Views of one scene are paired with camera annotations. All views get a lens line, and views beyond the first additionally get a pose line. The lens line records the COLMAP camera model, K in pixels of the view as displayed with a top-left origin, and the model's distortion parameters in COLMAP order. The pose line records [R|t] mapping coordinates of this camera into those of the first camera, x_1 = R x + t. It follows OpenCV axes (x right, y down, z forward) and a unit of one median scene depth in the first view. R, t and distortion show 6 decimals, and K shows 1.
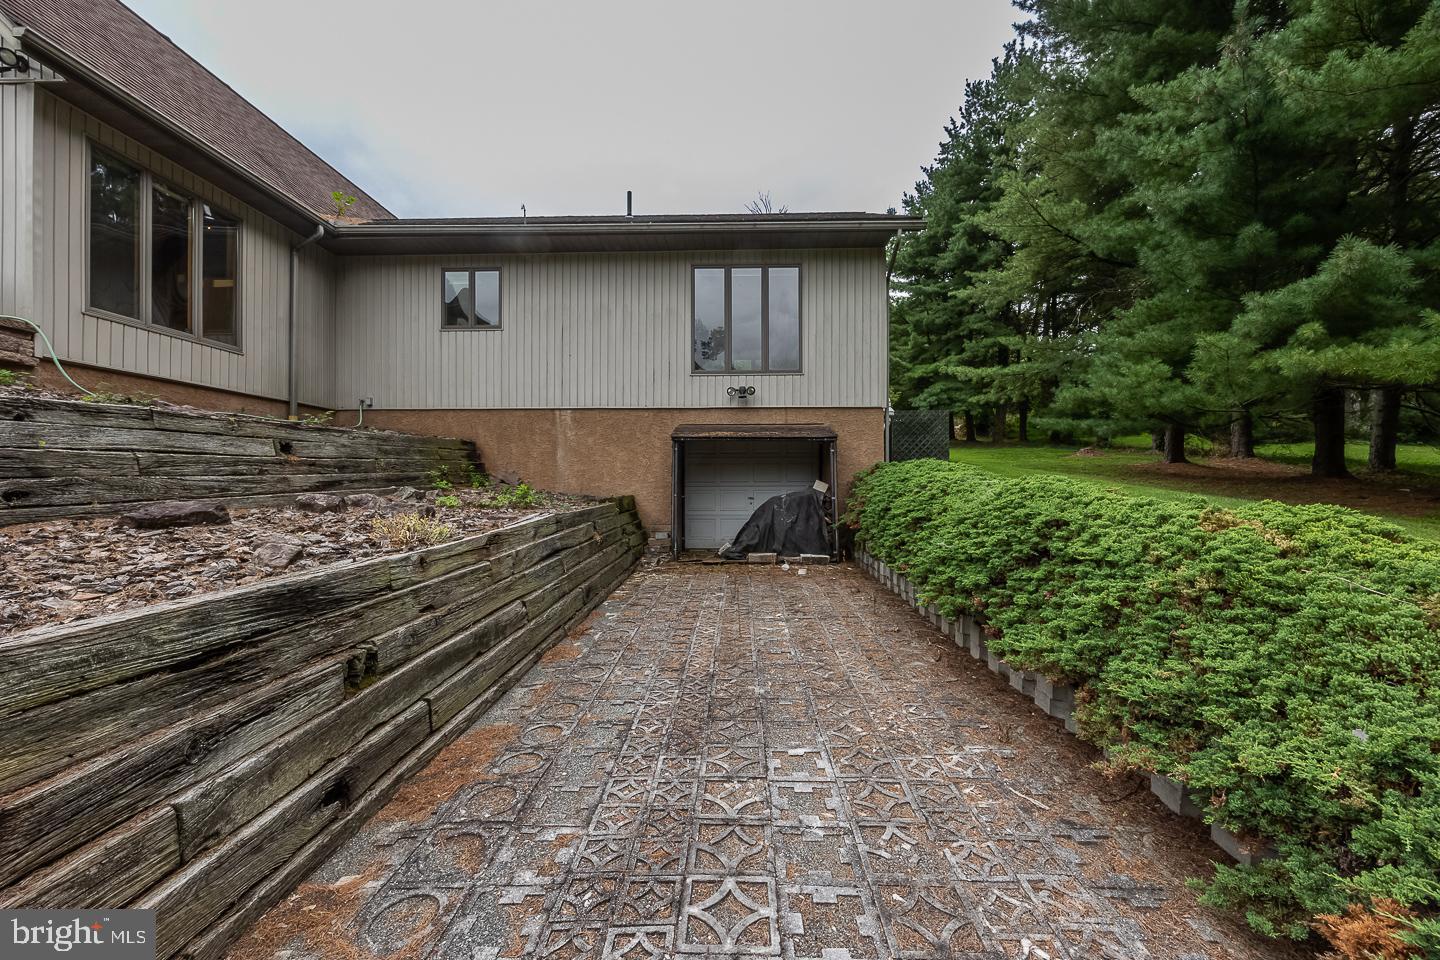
lens RADIAL K [[553.9, 0, 723.7], [0, 553.9, 483.5], [0, 0, 1]] dist [-0.003590, -0.000379]
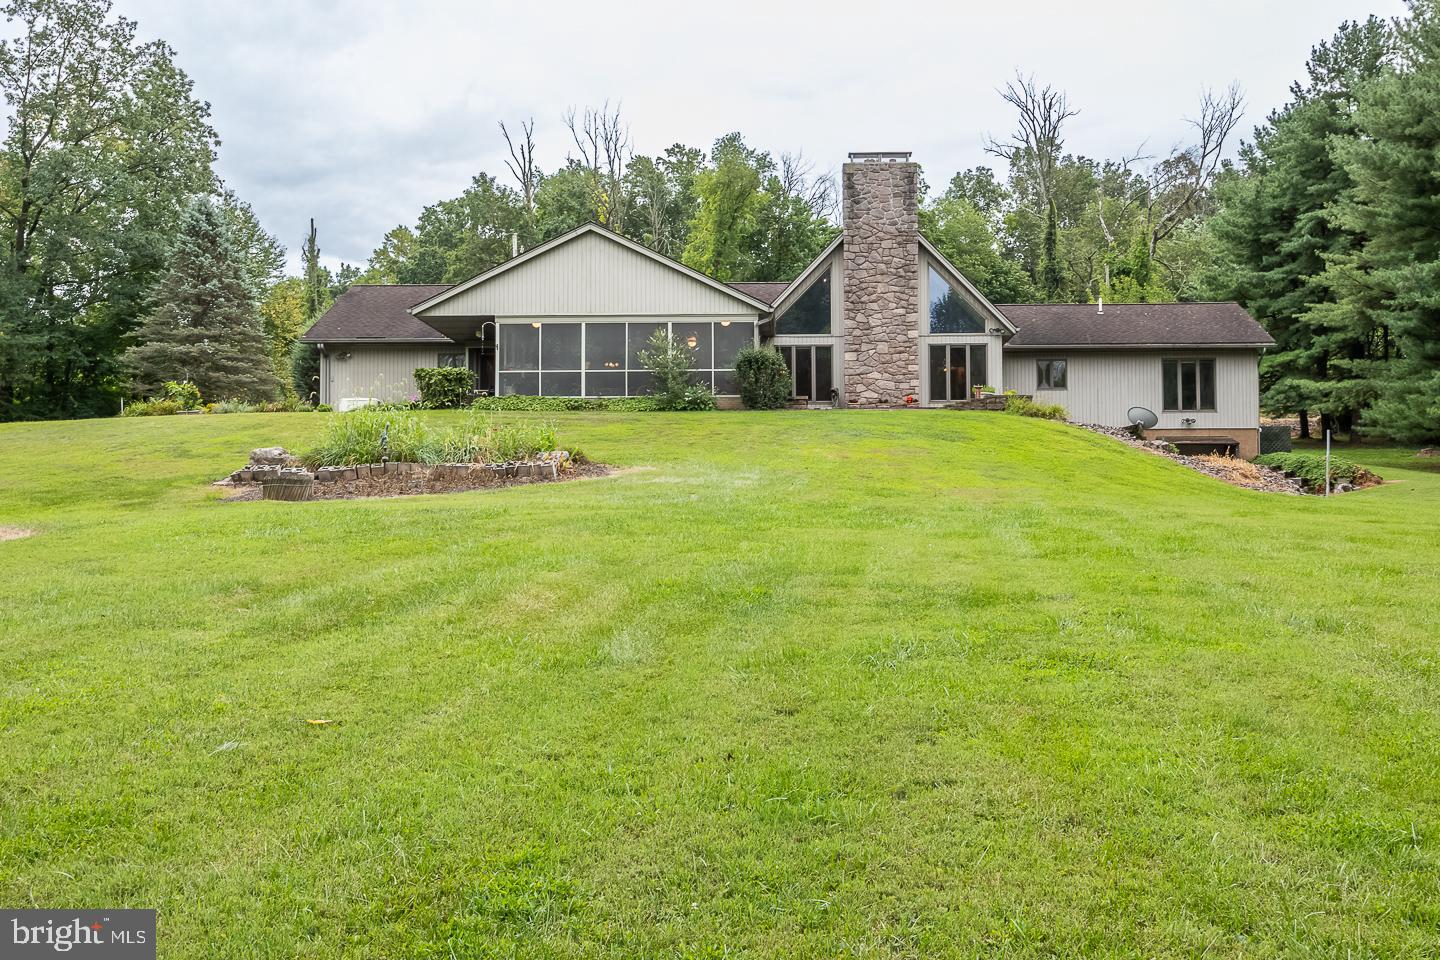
lens RADIAL K [[1386.6, 0, 720.0], [0, 1386.6, 480.0], [0, 0, 1]] dist [-0.014162, 0.000423]
pose [[0.999761, 0.001929, -0.021793, -0.766979], [-0.002803, 0.999190, -0.040146, 0.126713], [0.021698, 0.040198, 0.998956, -1.999696]]
